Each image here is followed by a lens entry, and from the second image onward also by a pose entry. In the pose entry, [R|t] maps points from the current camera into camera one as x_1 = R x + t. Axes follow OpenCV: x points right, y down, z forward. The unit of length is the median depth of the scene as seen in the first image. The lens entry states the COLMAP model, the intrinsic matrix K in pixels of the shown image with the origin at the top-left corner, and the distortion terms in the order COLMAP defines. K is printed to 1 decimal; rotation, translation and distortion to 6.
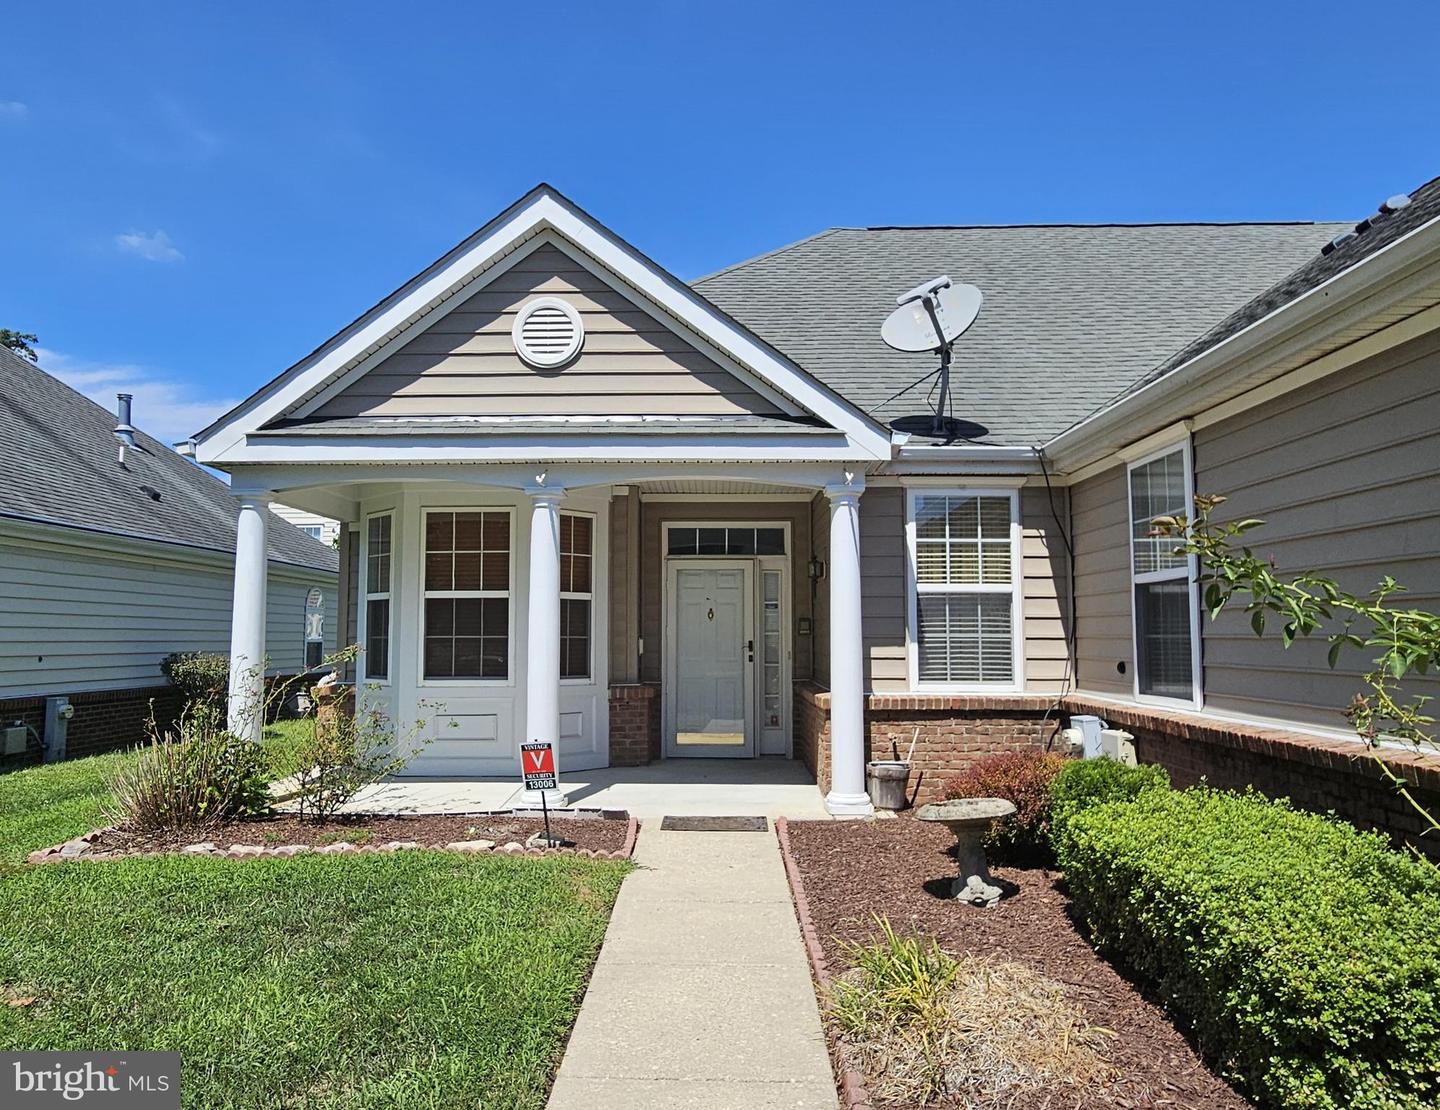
lens RADIAL K [[1076.0, 0, 720.0], [0, 1076.0, 555.0], [0, 0, 1]] dist [-0.002757, -0.000807]
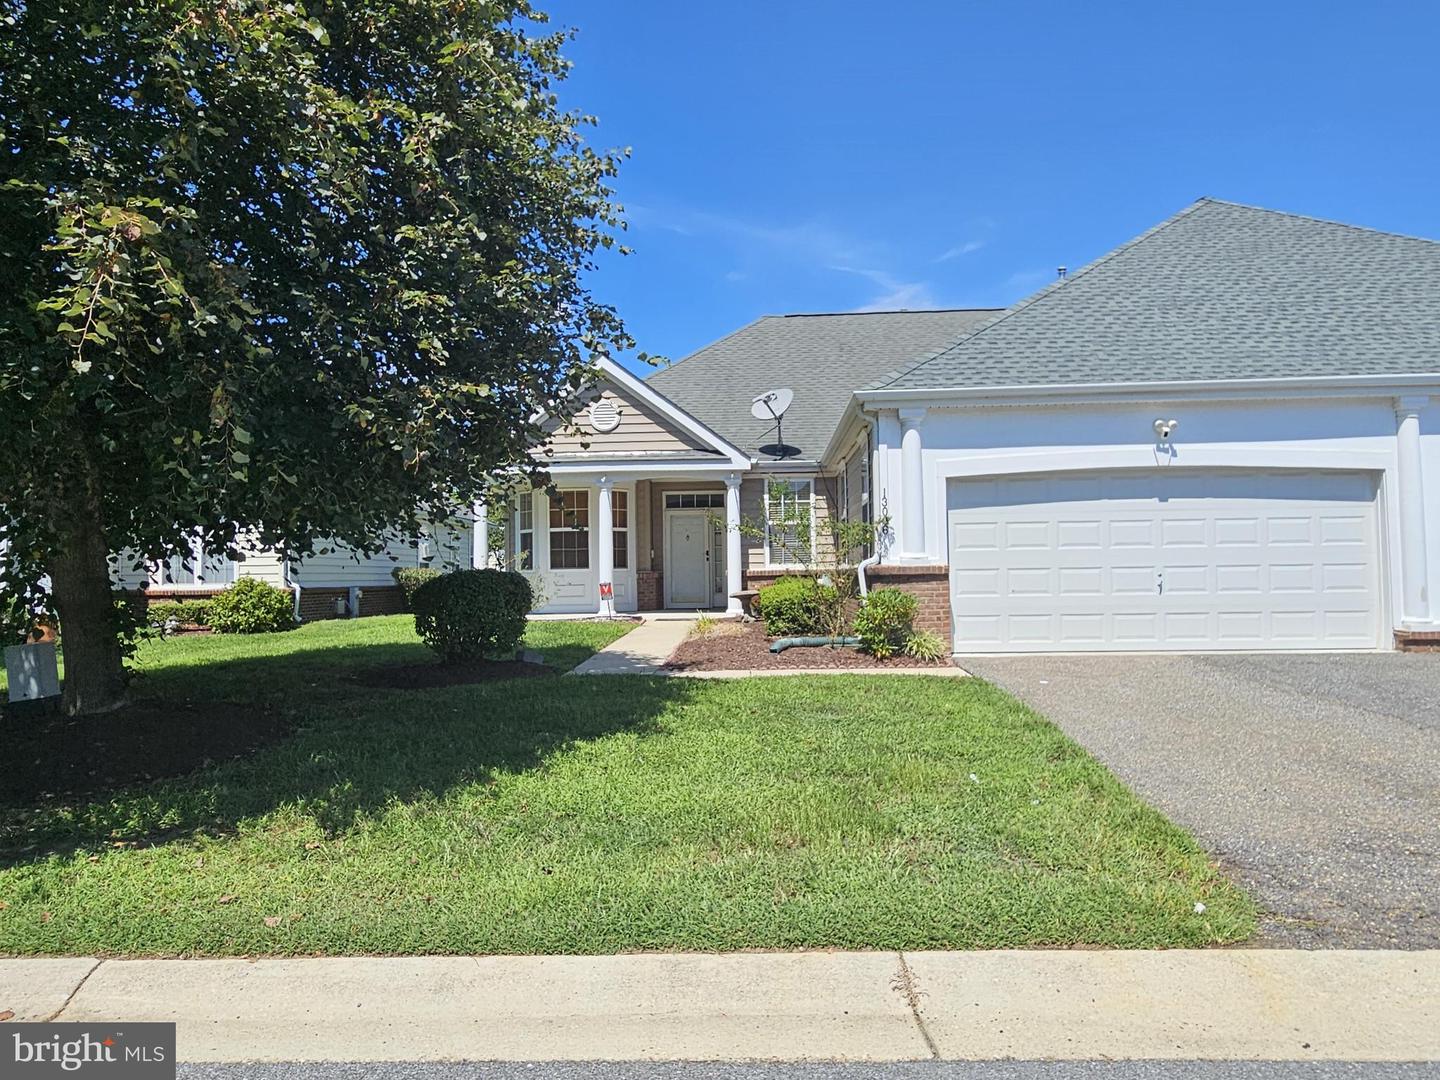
lens RADIAL K [[967.5, 0, 720.0], [0, 967.5, 540.0], [0, 0, 1]] dist [-0.003519, 0.004635]
pose [[0.999241, -0.016355, -0.035355, 0.149782], [0.017928, 0.998842, 0.044638, -0.025817], [0.034584, -0.045238, 0.998377, -1.033341]]
